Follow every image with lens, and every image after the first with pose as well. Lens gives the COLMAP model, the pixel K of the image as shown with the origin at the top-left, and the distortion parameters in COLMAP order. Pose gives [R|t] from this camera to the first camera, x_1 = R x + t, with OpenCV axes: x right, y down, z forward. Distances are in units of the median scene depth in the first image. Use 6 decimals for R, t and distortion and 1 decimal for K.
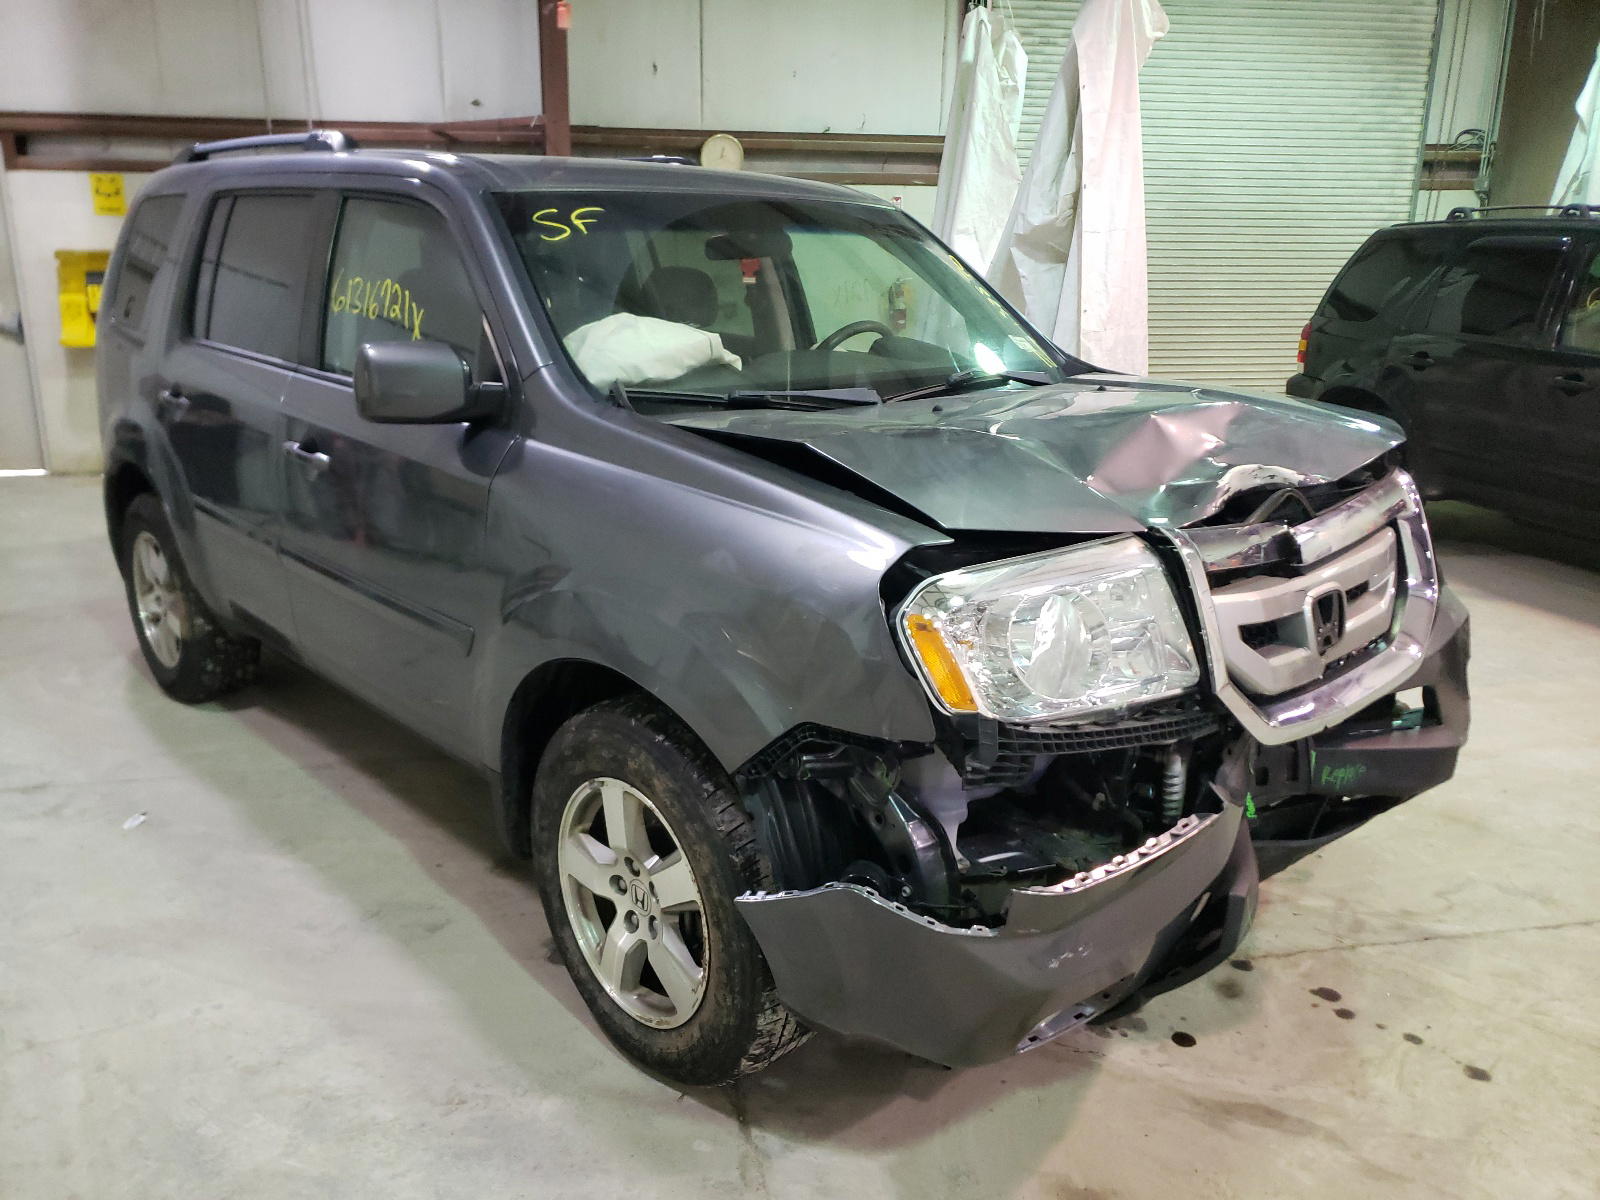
lens RADIAL K [[1208.8, 0, 799.0], [0, 1208.8, 599.8], [0, 0, 1]] dist [0.030332, 0.004563]
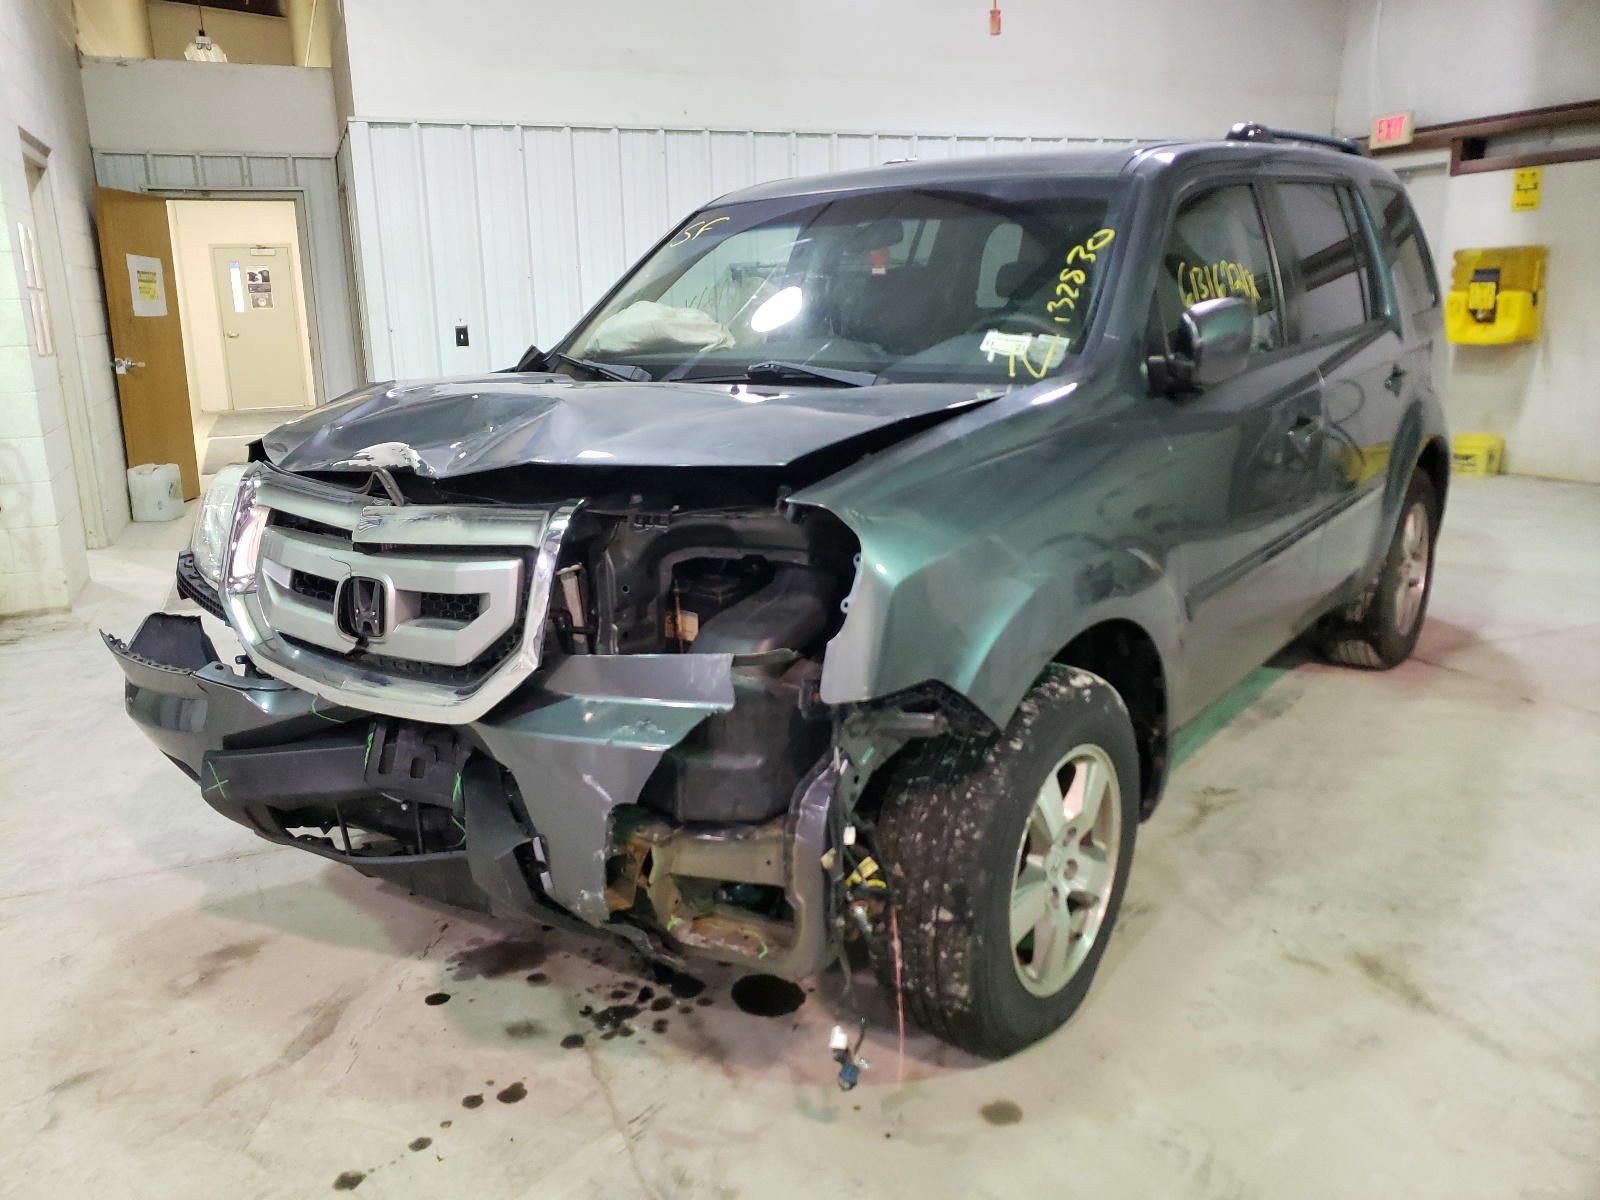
lens RADIAL K [[1208.8, 0, 797.4], [0, 1208.8, 603.5], [0, 0, 1]] dist [0.030332, 0.004563]
pose [[0.198747, 0.241688, -0.949782, 1.286729], [-0.237128, 0.952179, 0.192678, -0.239196], [0.950931, 0.186925, 0.246554, 0.967649]]
